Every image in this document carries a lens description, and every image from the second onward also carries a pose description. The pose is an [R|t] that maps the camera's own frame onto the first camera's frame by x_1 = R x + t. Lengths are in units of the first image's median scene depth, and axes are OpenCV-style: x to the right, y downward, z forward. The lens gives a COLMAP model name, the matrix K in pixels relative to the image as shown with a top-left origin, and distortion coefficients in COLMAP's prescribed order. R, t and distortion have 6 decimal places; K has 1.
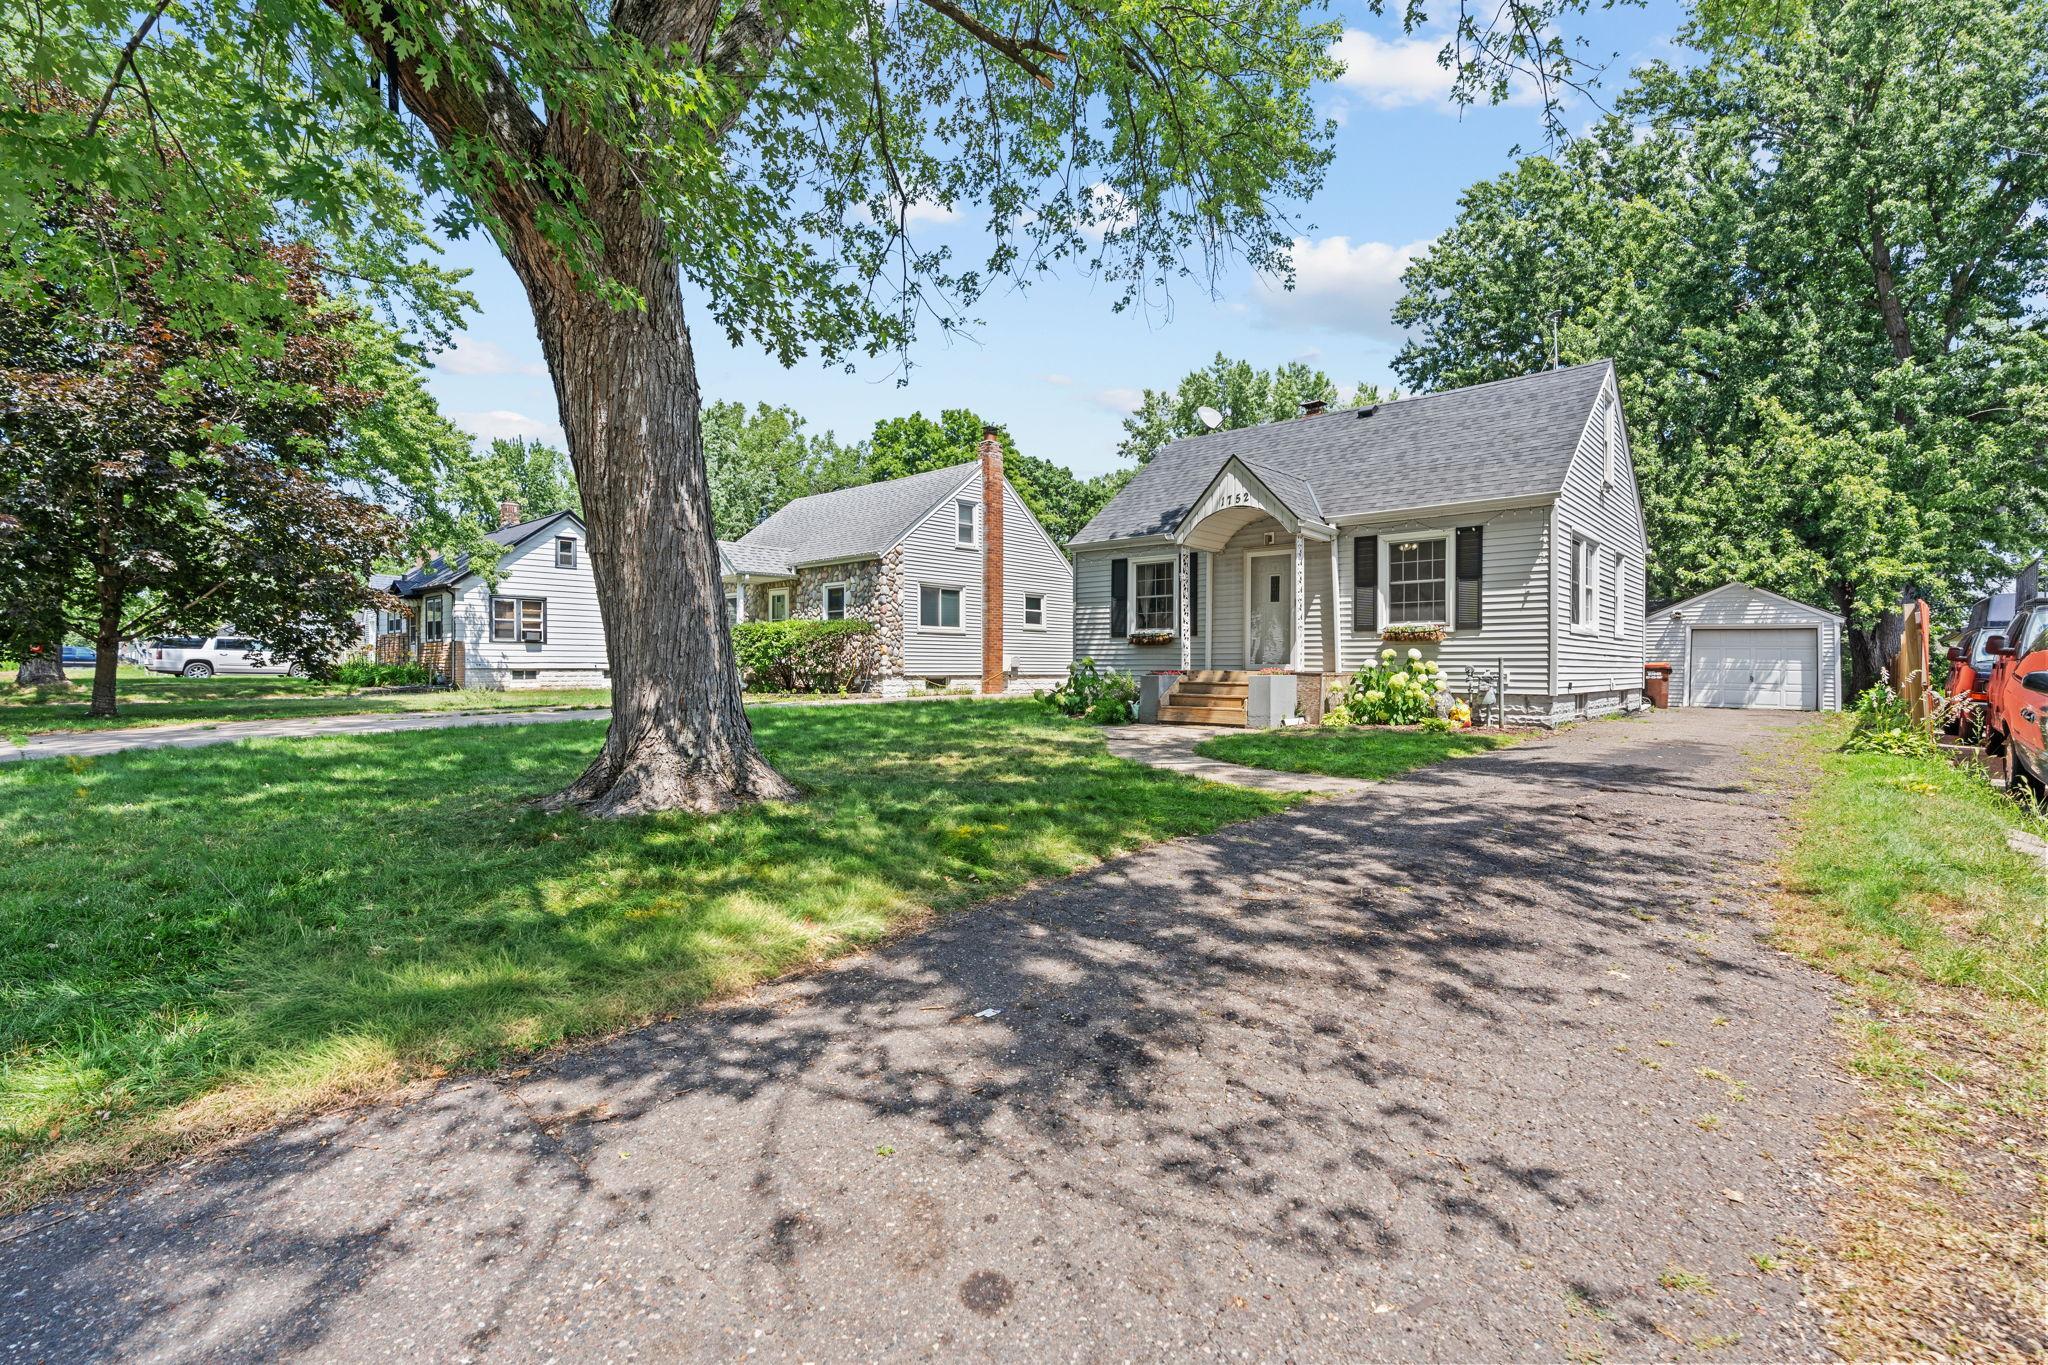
lens RADIAL K [[949.0, 0, 1024.0], [0, 949.0, 682.5], [0, 0, 1]] dist [0.010327, 0.000247]
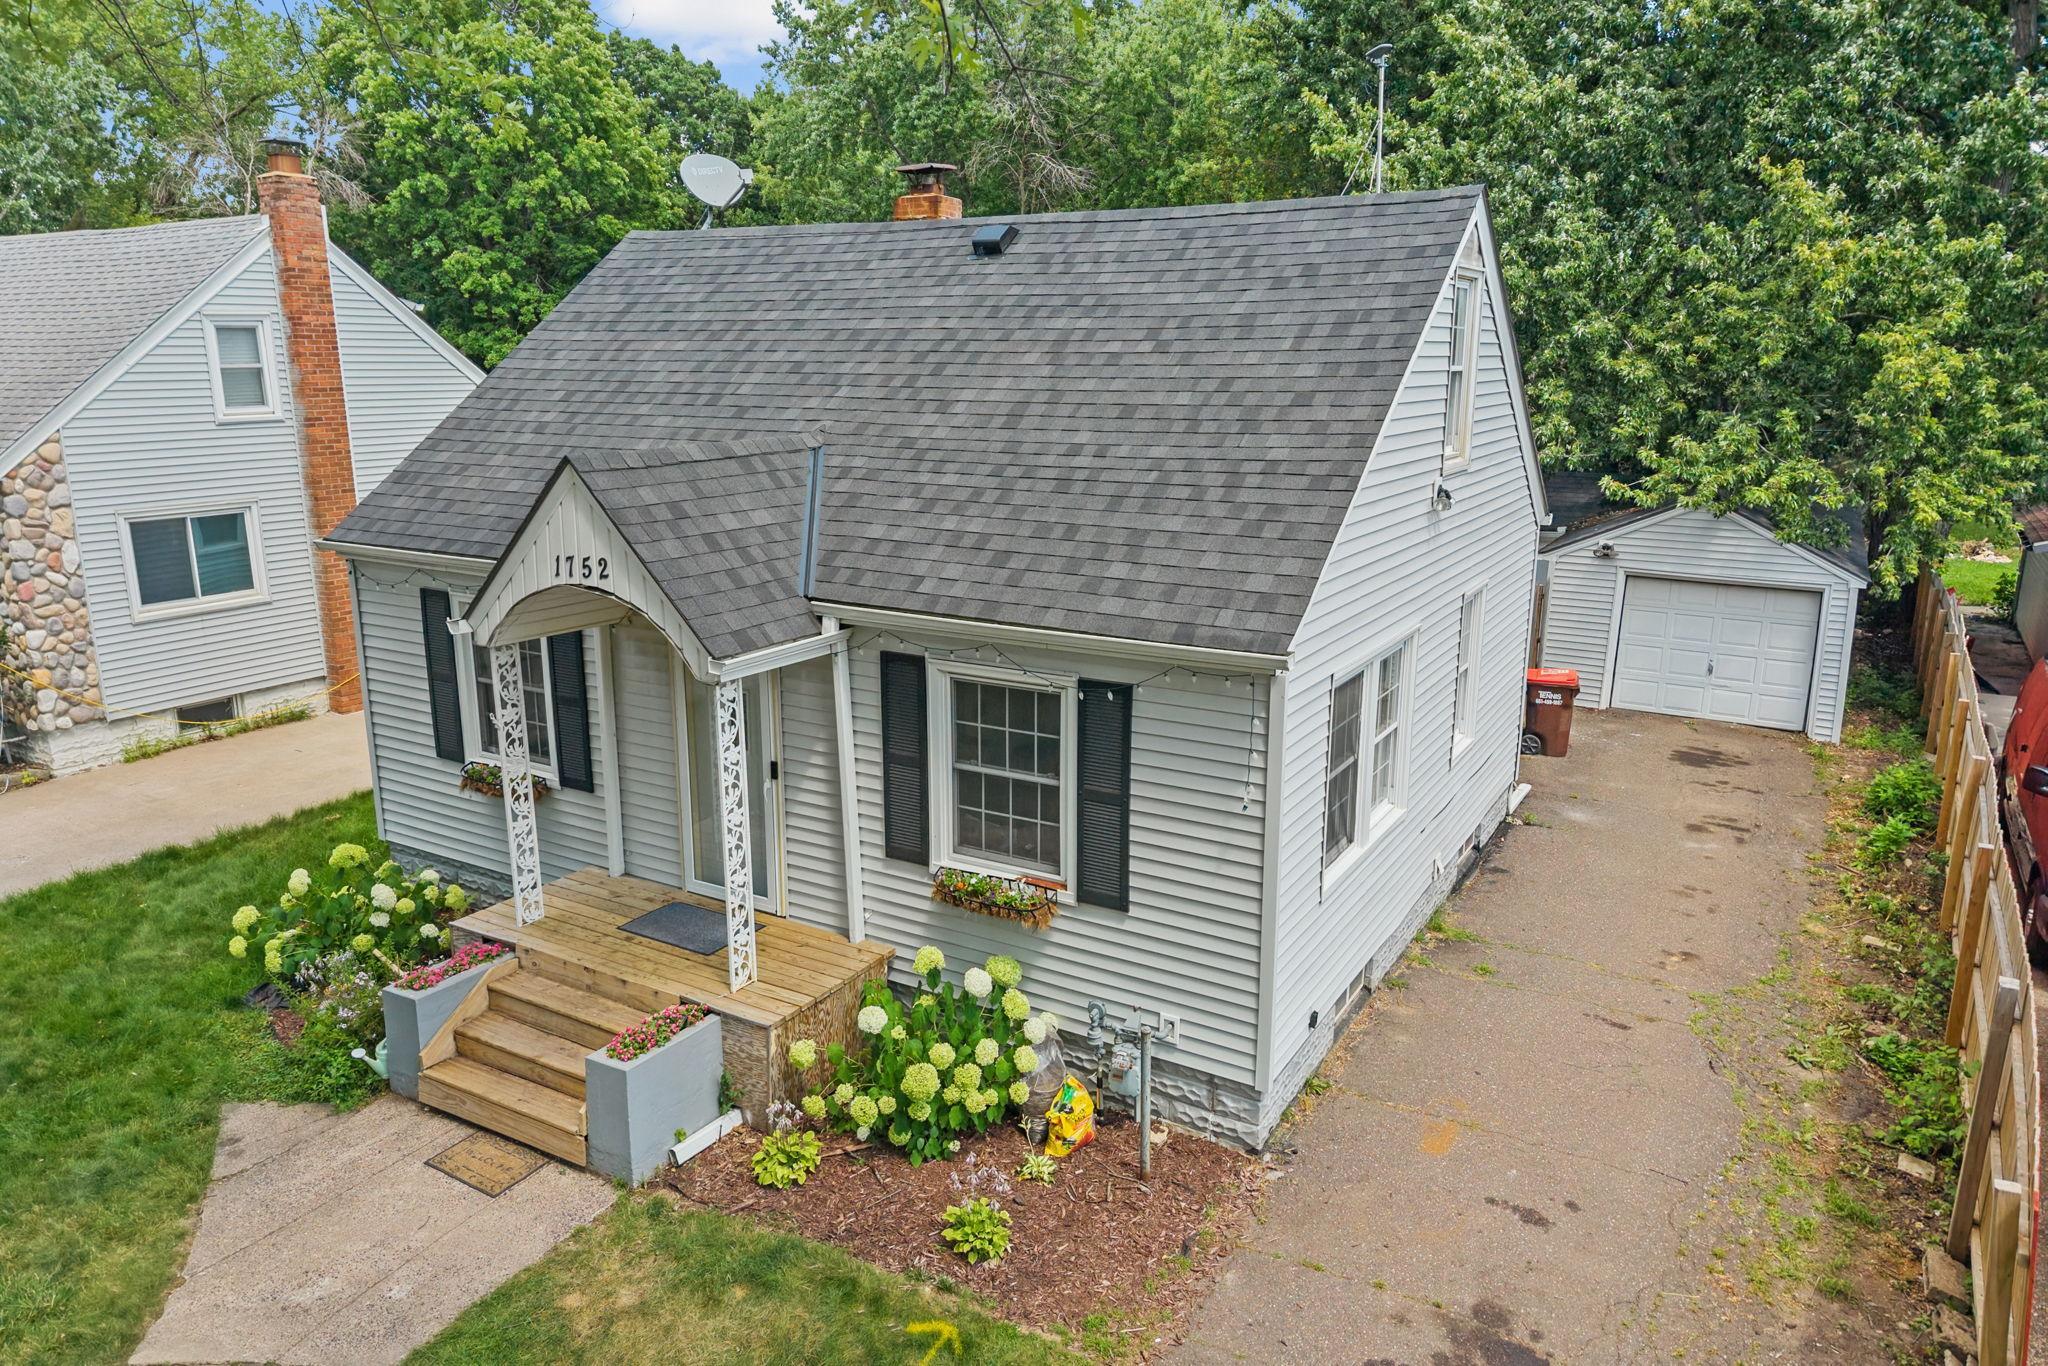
lens RADIAL K [[1386.1, 0, 1024.0], [0, 1386.1, 683.0], [0, 0, 1]] dist [0.046068, -0.052142]
pose [[0.983455, -0.044726, 0.175547, 0.207519], [0.002219, 0.971944, 0.235203, -0.195843], [-0.181142, -0.230922, 0.955962, 0.268663]]
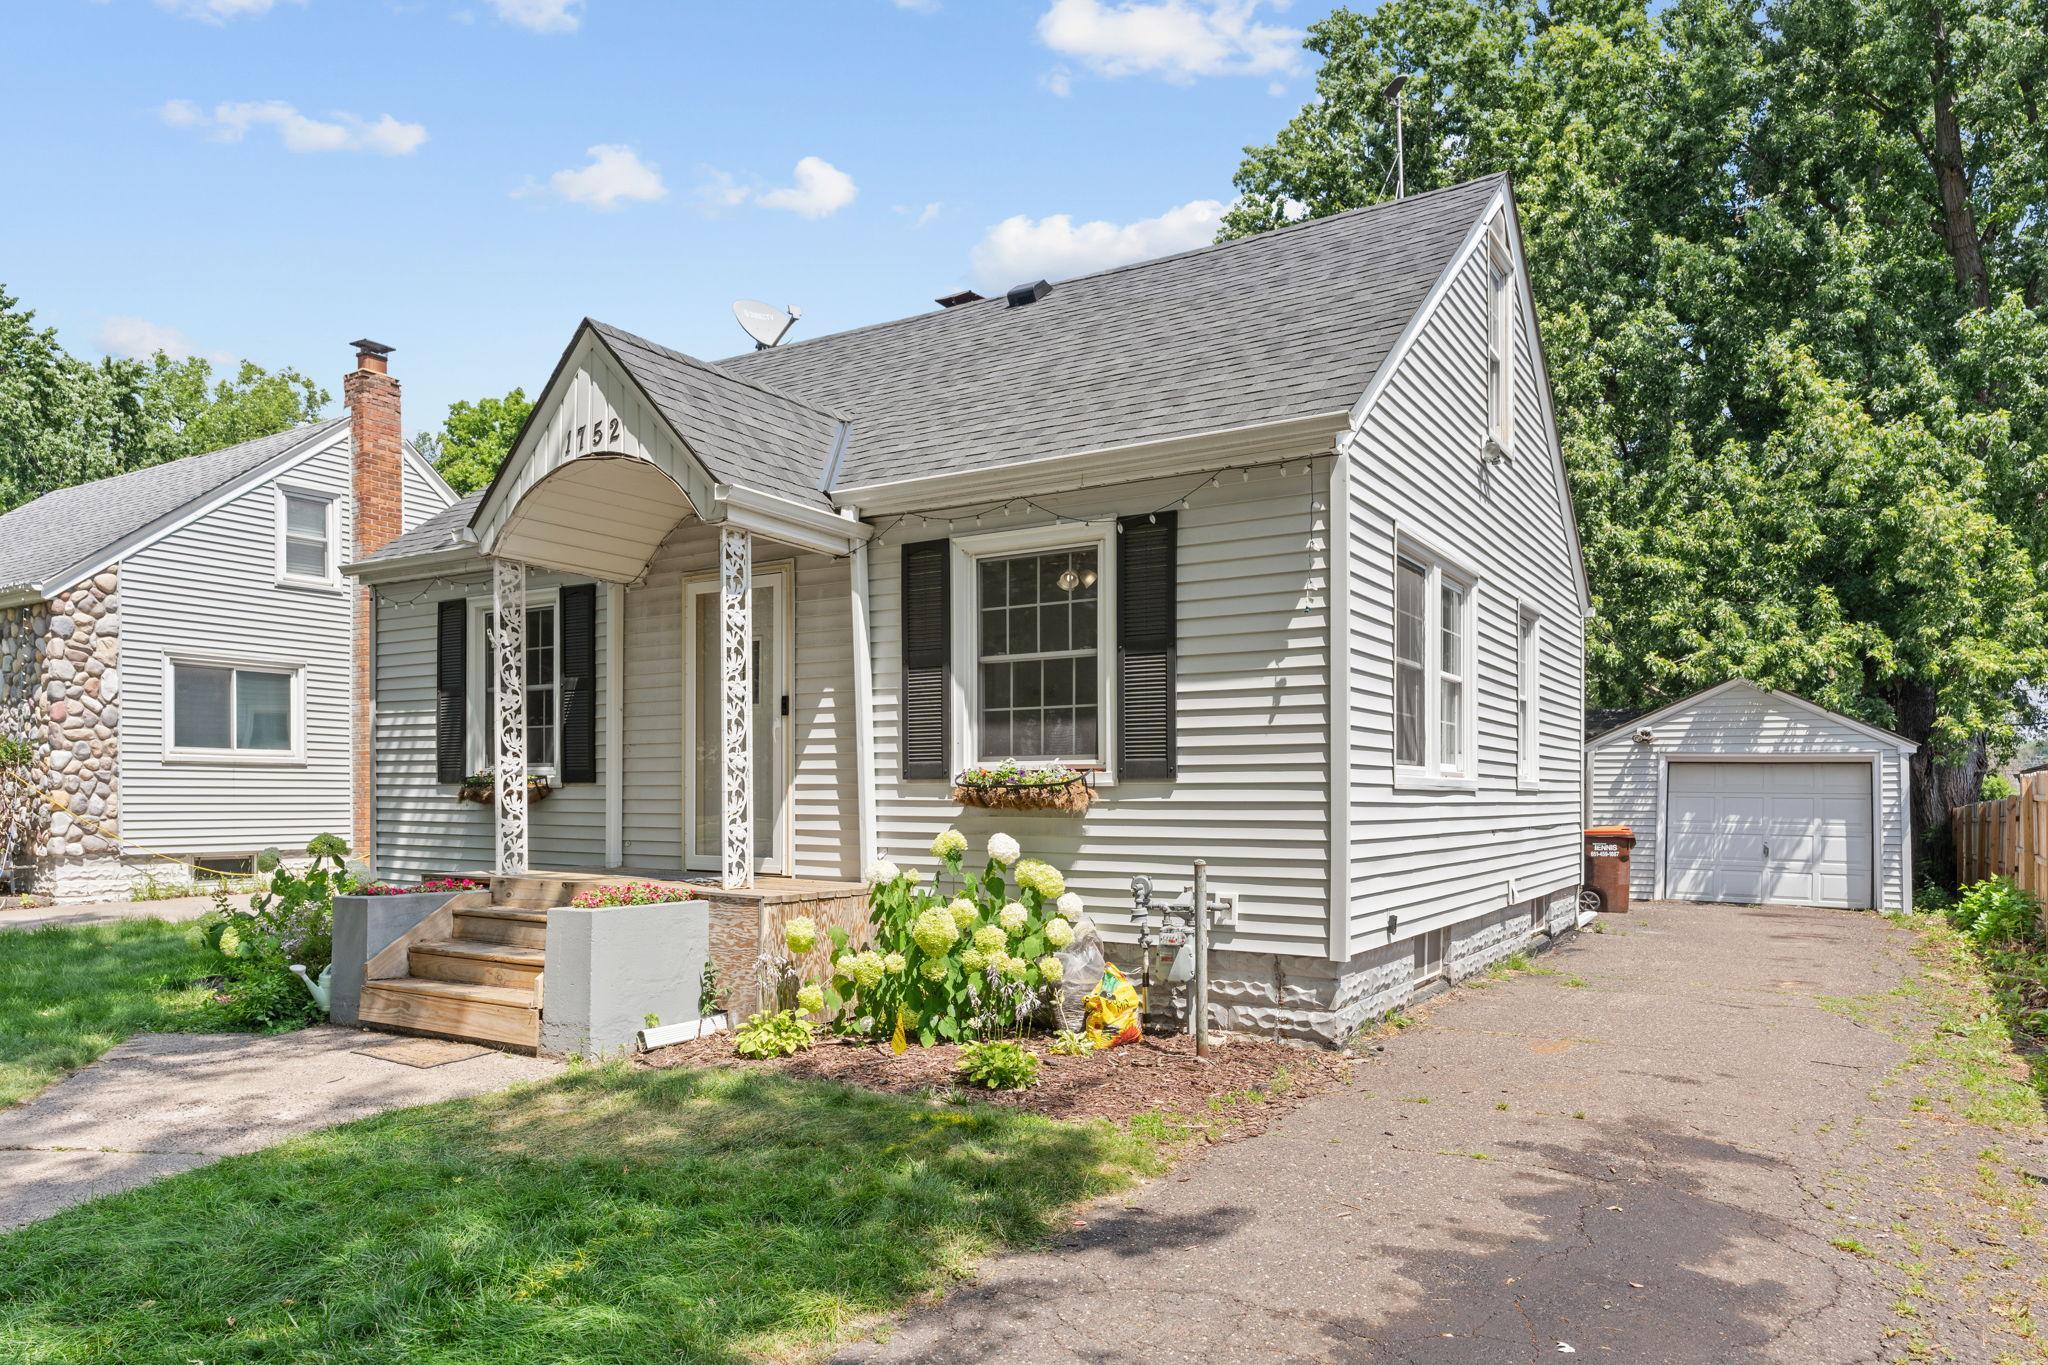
lens RADIAL K [[1317.5, 0, 1018.1], [0, 1317.5, 811.4], [0, 0, 1]] dist [0.018901, -0.001692]
pose [[0.988103, -0.001588, 0.153787, 0.213650], [0.002183, 0.999991, -0.003701, -0.026464], [-0.153780, 0.003993, 0.988097, 0.306881]]
